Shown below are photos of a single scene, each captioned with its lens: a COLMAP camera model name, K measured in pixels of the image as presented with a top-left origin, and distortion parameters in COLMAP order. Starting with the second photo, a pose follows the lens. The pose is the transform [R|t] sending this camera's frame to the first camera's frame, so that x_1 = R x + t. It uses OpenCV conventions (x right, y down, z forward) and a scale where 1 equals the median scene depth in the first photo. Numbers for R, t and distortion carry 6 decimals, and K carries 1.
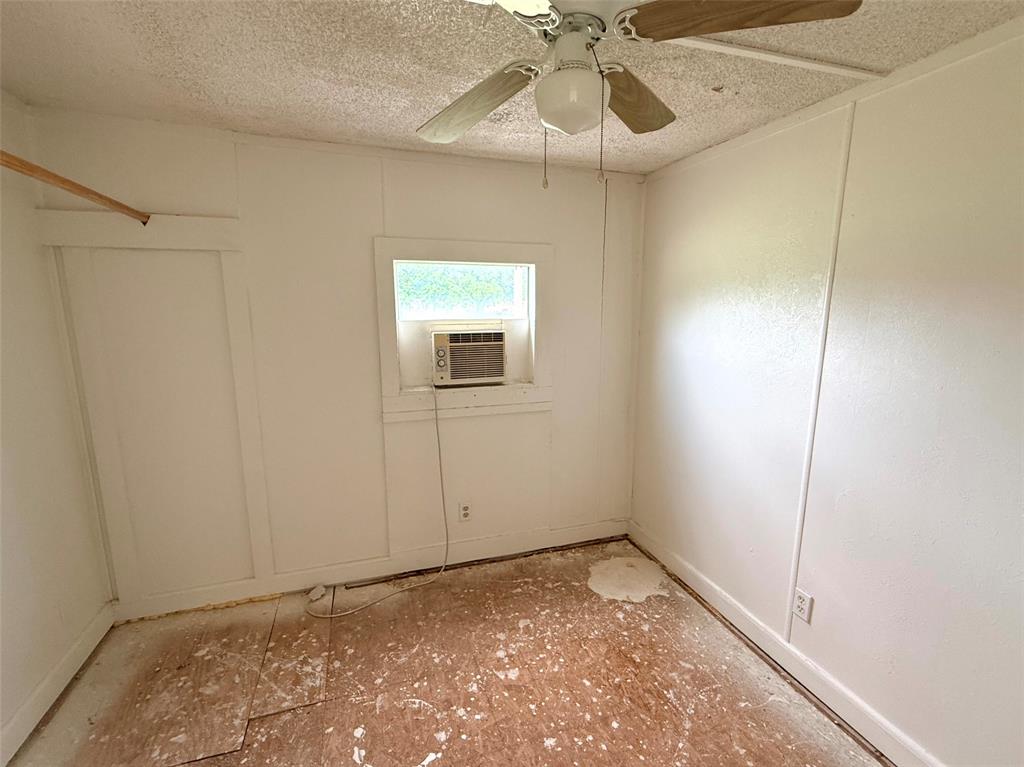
lens RADIAL K [[475.4, 0, 512.8], [0, 475.4, 387.3], [0, 0, 1]] dist [-0.001461, 0.000367]
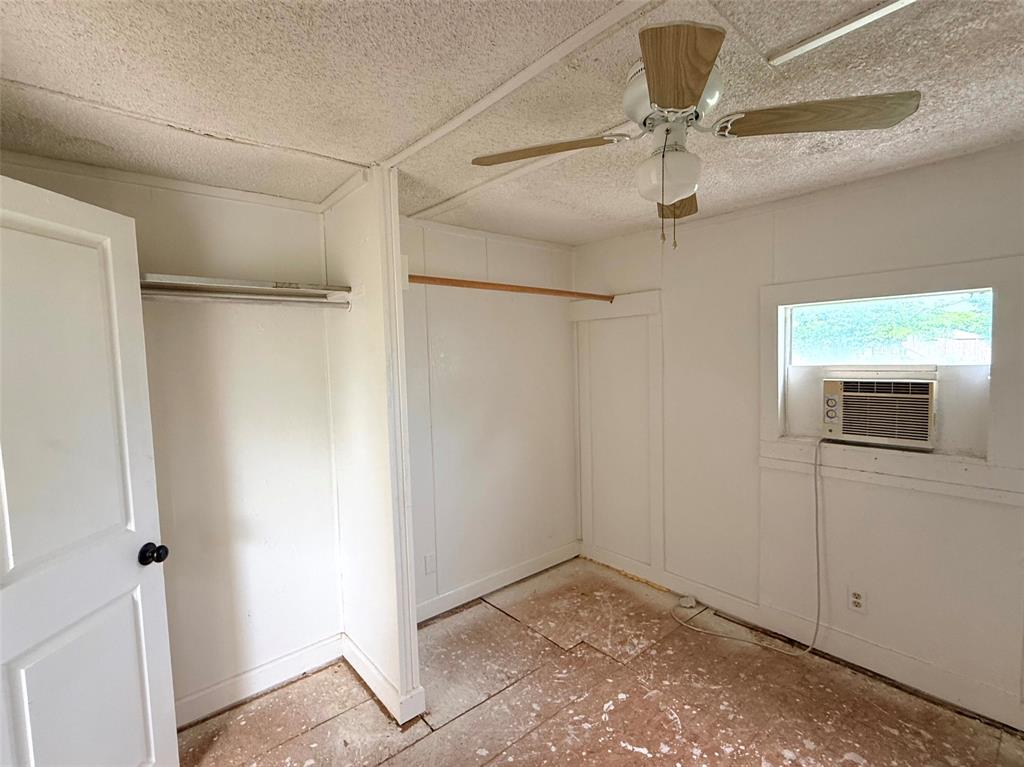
lens RADIAL K [[475.4, 0, 510.7], [0, 475.4, 387.4], [0, 0, 1]] dist [-0.001461, 0.000367]
pose [[0.372738, 0.050869, -0.926541, 0.503776], [-0.139987, 0.990151, -0.001954, -0.016209], [0.917317, 0.130432, 0.376188, 0.128882]]
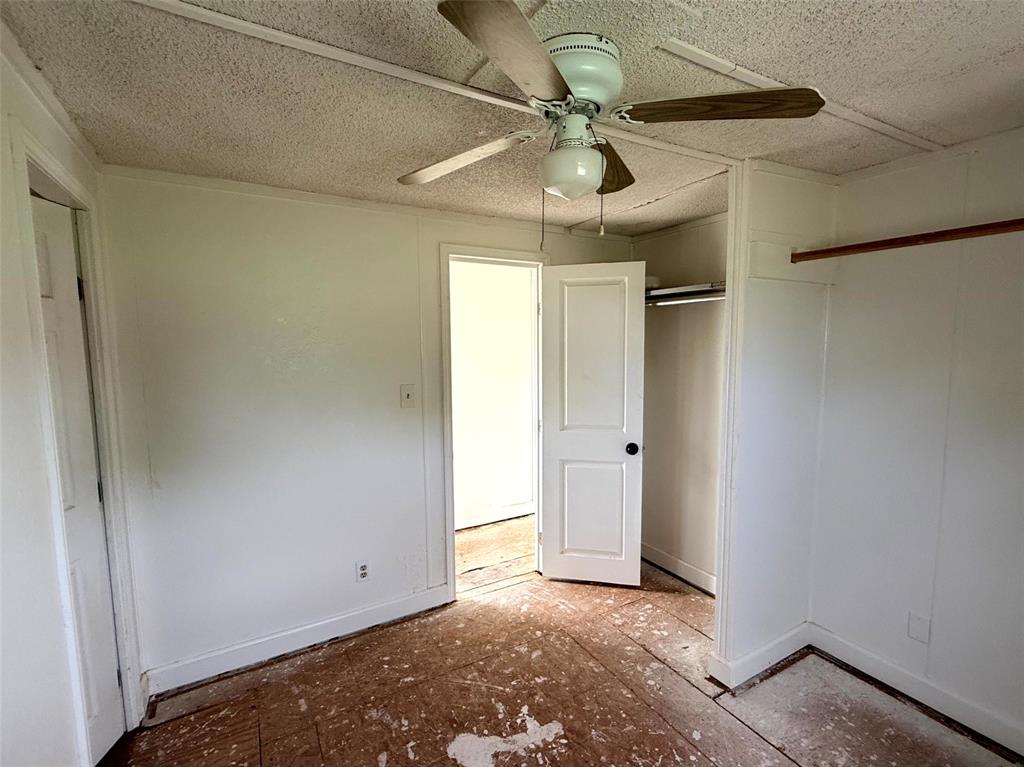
lens RADIAL K [[475.4, 0, 510.0], [0, 475.4, 383.8], [0, 0, 1]] dist [-0.001461, 0.000367]
pose [[-0.978956, 0.024557, -0.202590, 0.232625], [-0.031140, 0.963132, 0.267220, -0.198450], [0.201683, 0.267905, -0.942099, 1.035465]]
